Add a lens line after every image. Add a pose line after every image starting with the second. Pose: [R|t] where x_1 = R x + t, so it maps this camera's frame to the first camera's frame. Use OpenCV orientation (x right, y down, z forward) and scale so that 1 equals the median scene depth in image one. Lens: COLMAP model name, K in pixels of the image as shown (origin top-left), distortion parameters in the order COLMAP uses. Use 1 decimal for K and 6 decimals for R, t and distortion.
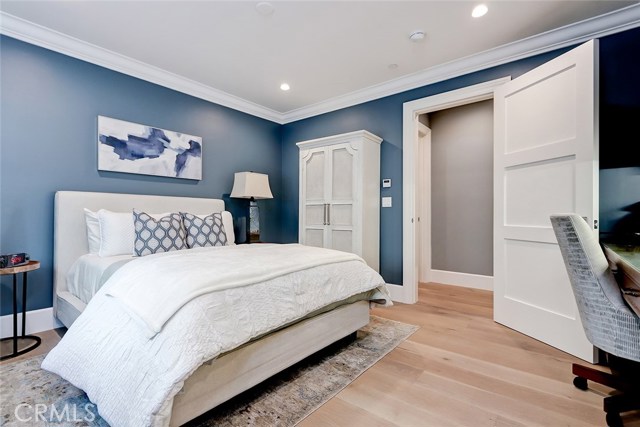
lens RADIAL K [[295.1, 0, 321.1], [0, 295.1, 212.9], [0, 0, 1]] dist [0.003652, -0.001670]
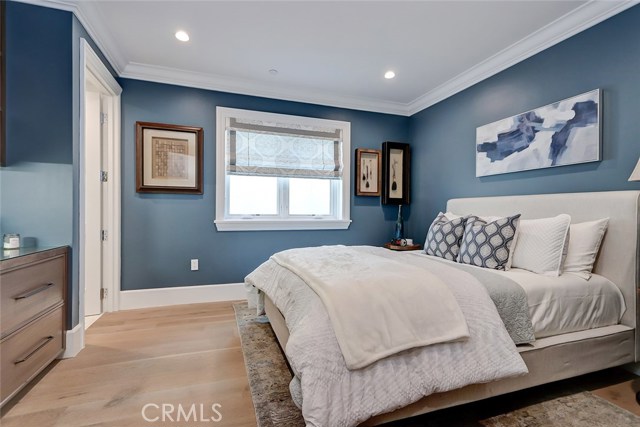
lens RADIAL K [[295.1, 0, 319.3], [0, 295.1, 213.2], [0, 0, 1]] dist [0.003652, -0.001670]
pose [[-0.508519, -0.003358, -0.861044, 0.425054], [0.002577, 0.999982, -0.005422, -0.006006], [0.861047, -0.004976, -0.508501, 0.908007]]
